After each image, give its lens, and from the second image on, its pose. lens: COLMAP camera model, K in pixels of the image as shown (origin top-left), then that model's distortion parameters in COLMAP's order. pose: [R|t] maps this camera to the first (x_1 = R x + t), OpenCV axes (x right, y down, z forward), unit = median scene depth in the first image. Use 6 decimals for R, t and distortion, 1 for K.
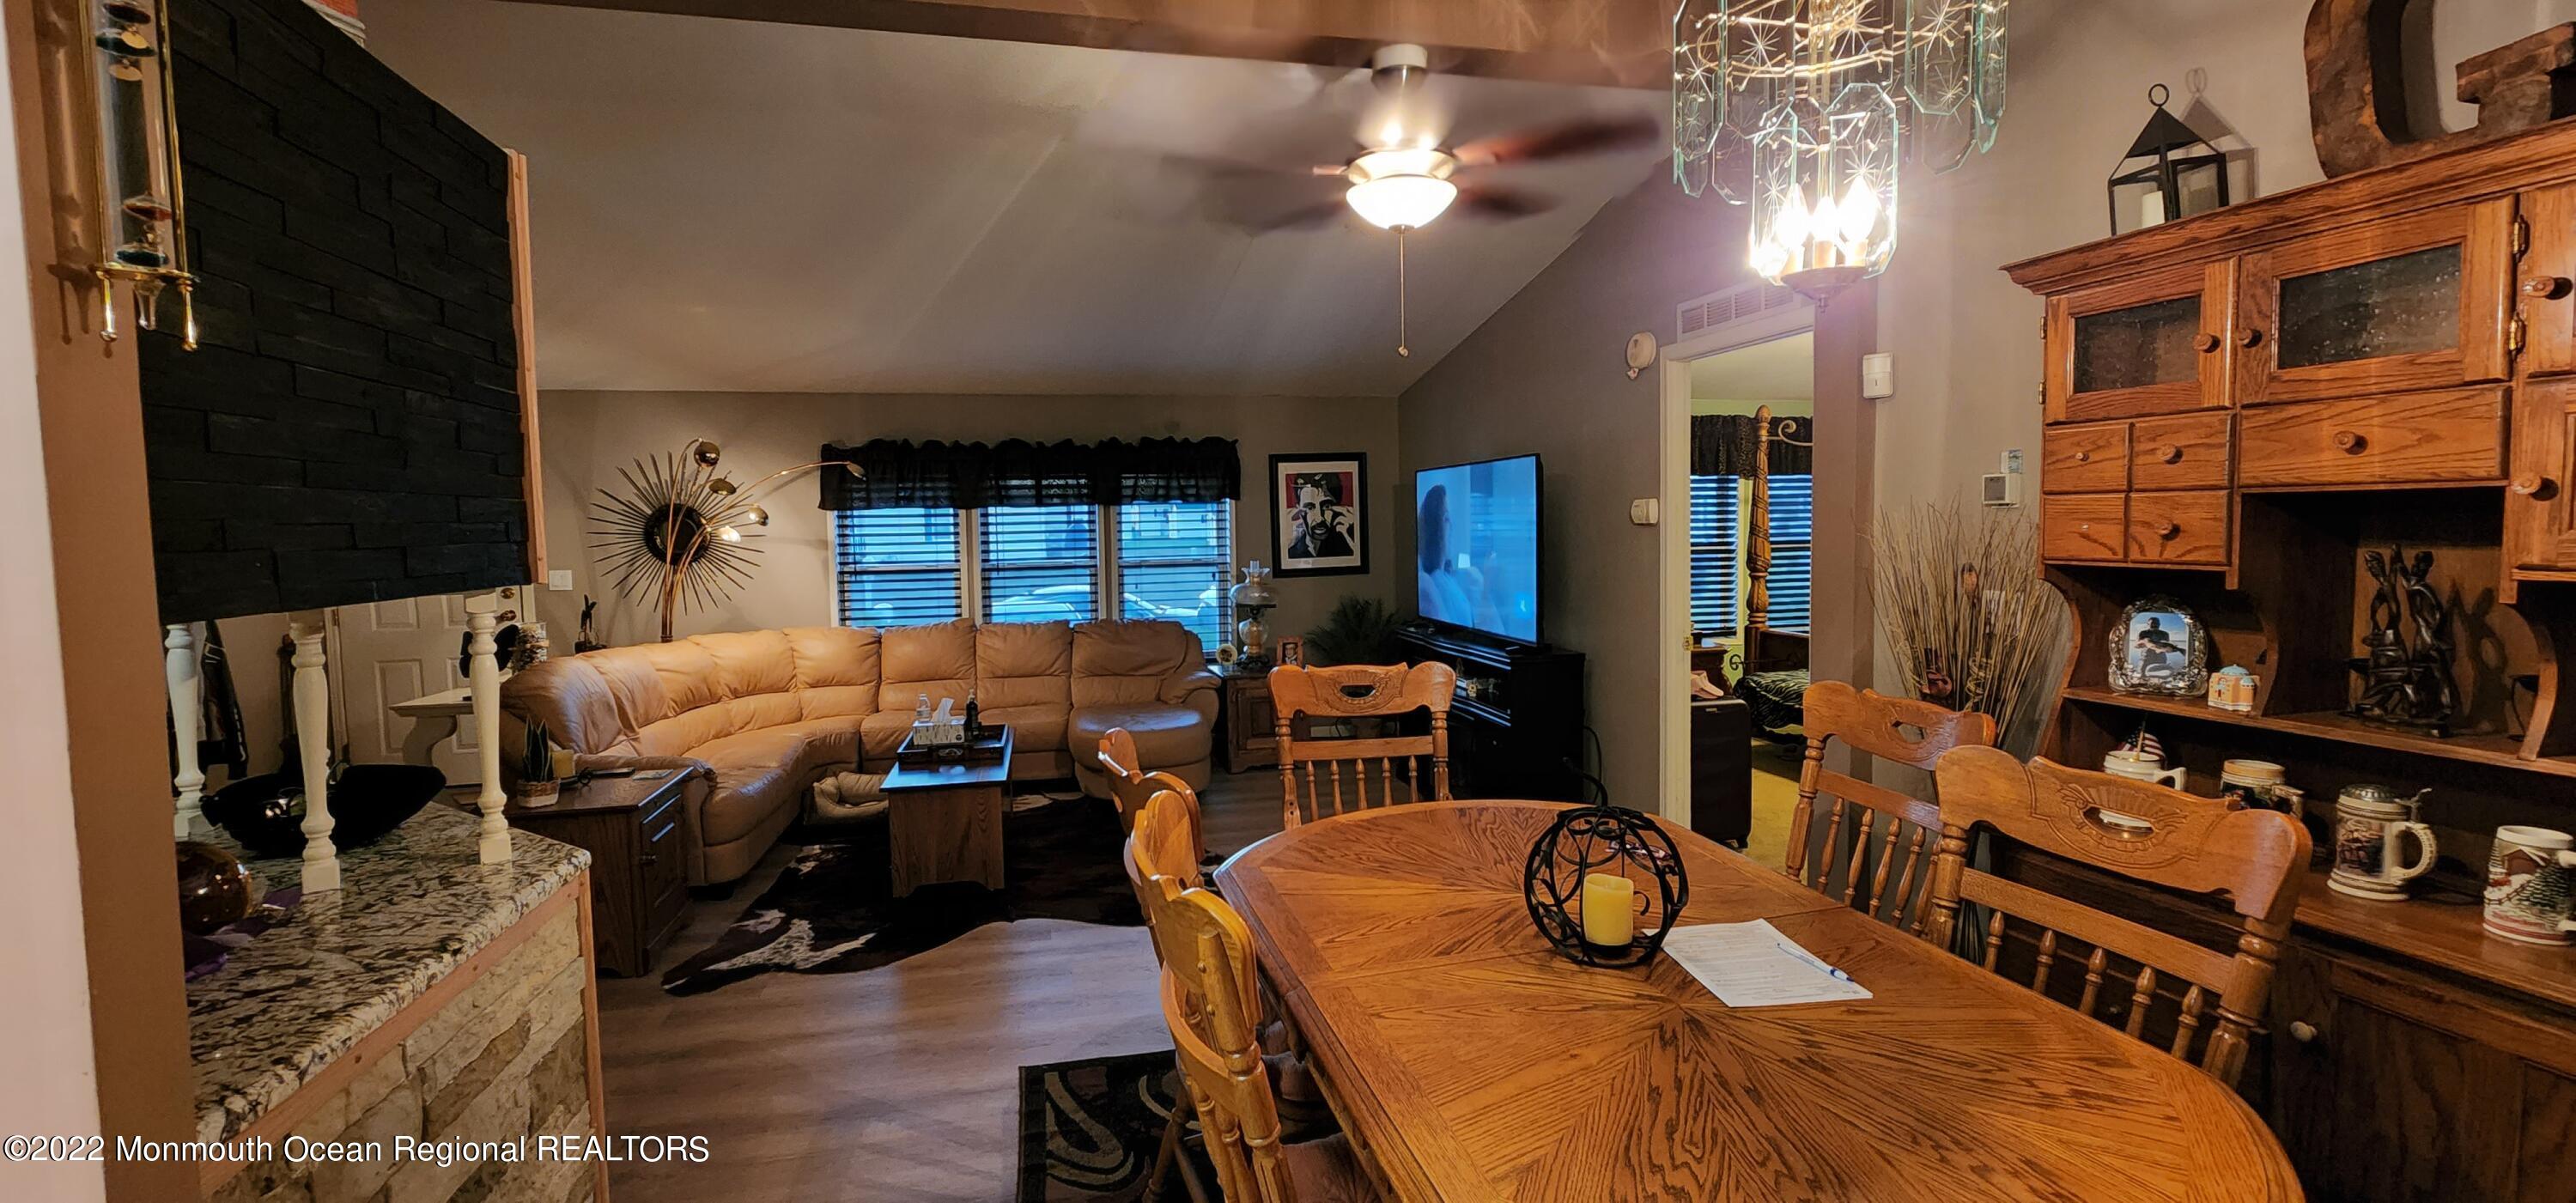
lens RADIAL K [[1036.6, 0, 1298.5], [0, 1036.6, 594.4], [0, 0, 1]] dist [-0.004385, -0.000618]
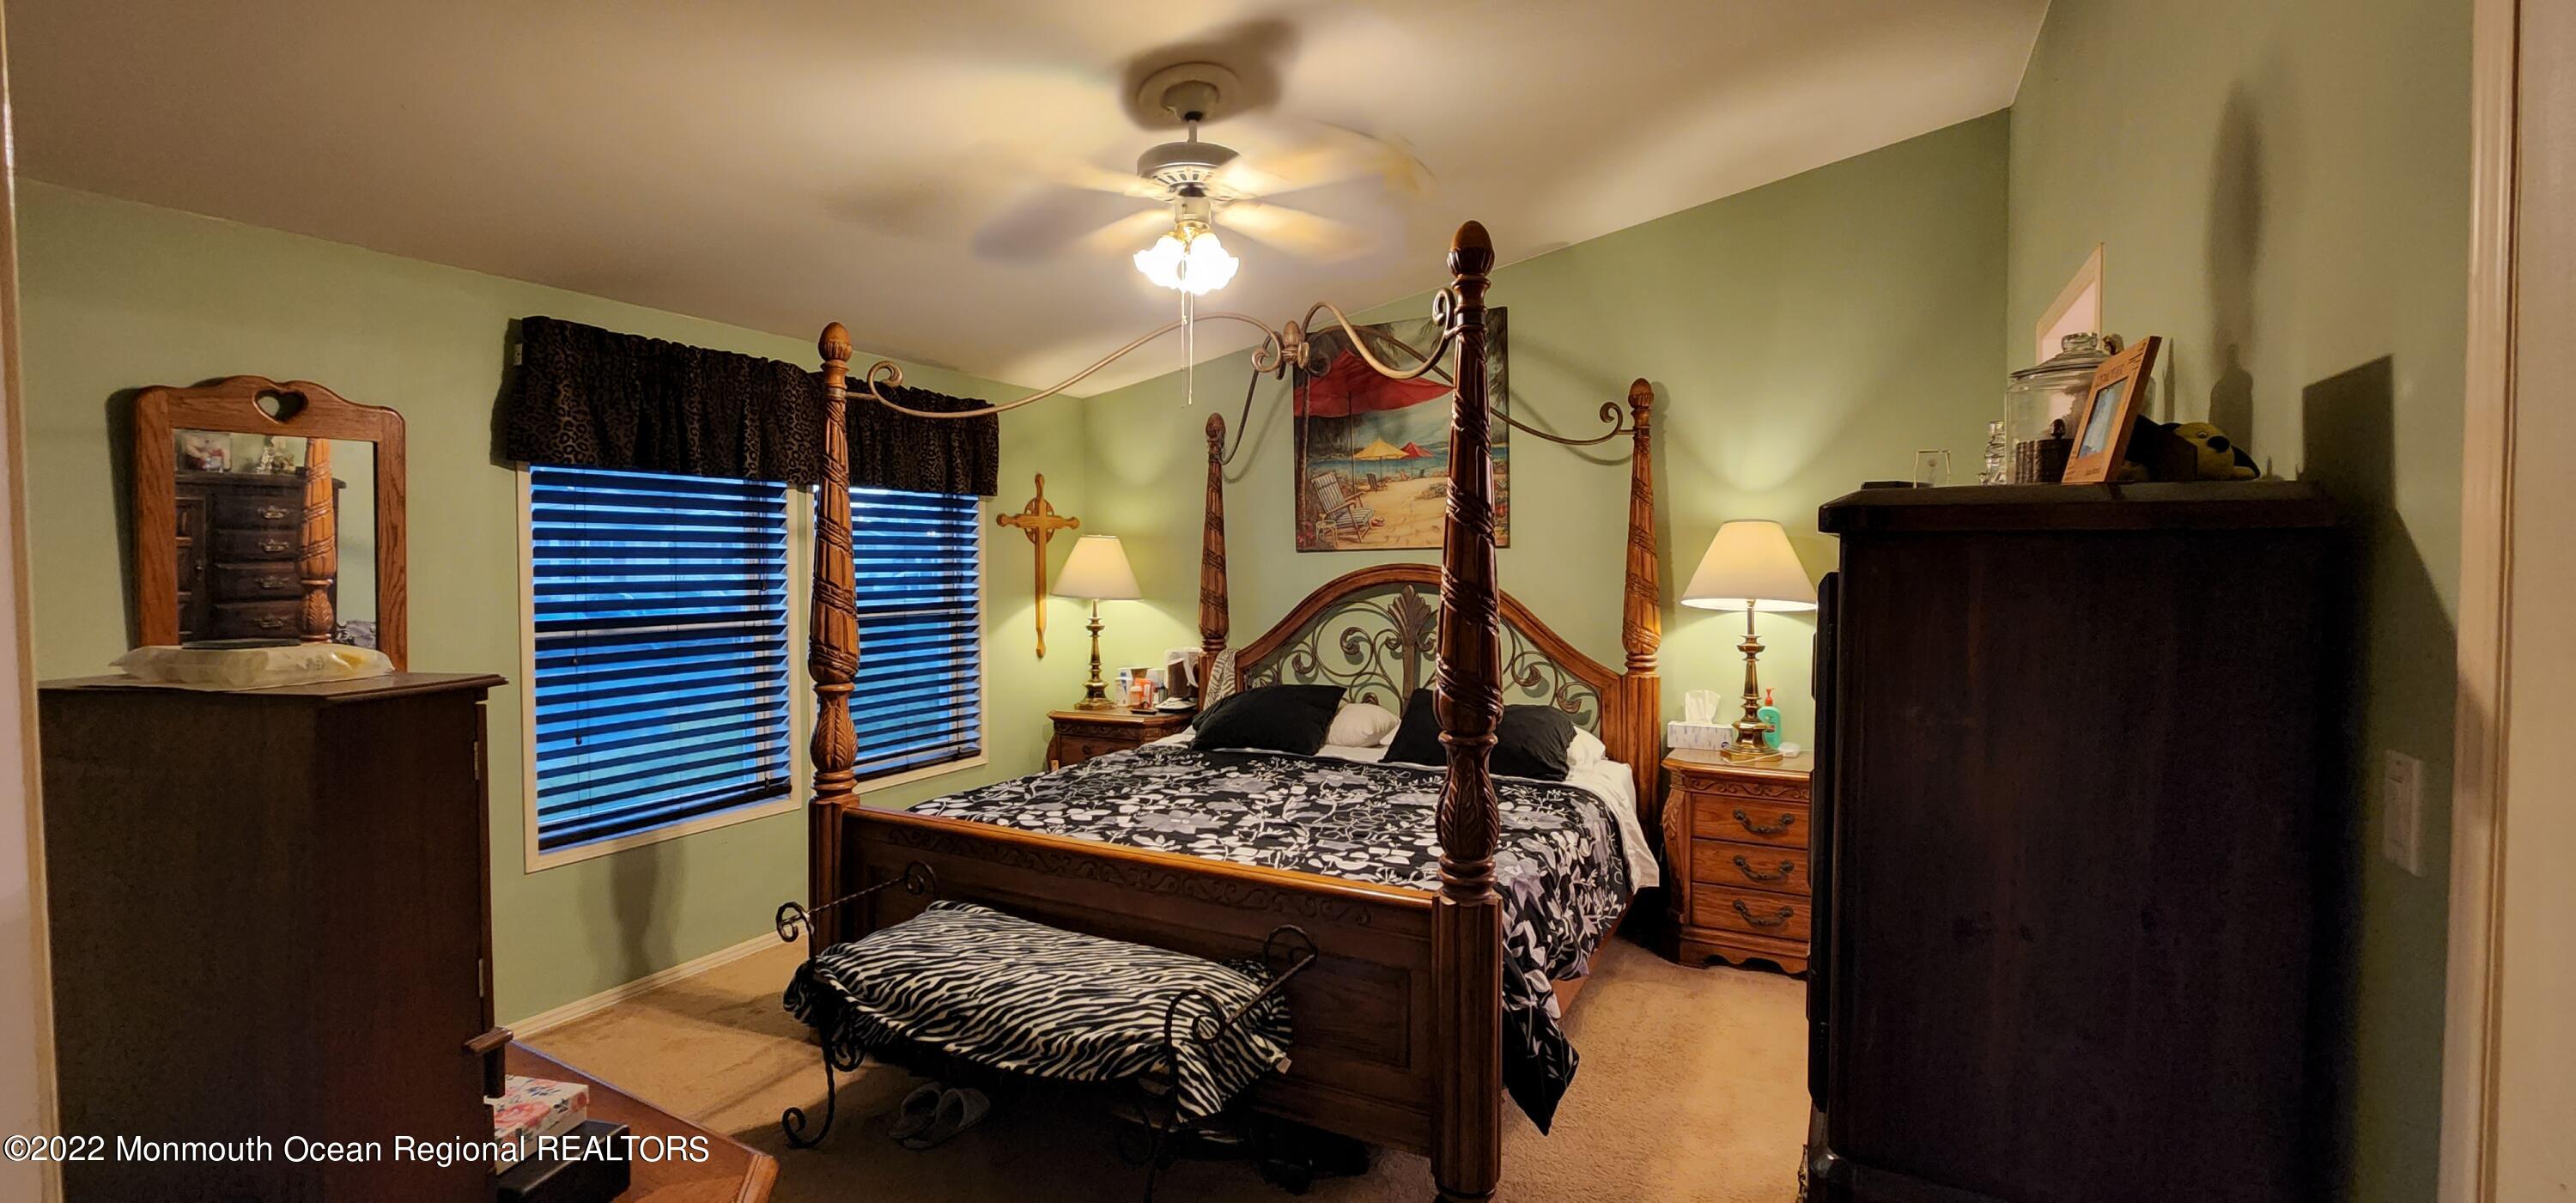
lens RADIAL K [[1036.6, 0, 1298.7], [0, 1036.6, 589.2], [0, 0, 1]] dist [-0.004385, -0.000618]
pose [[0.659364, -0.009393, 0.751765, 0.230205], [0.042488, 0.998789, -0.024787, -0.042523], [-0.750623, 0.048284, 0.658965, 0.530988]]
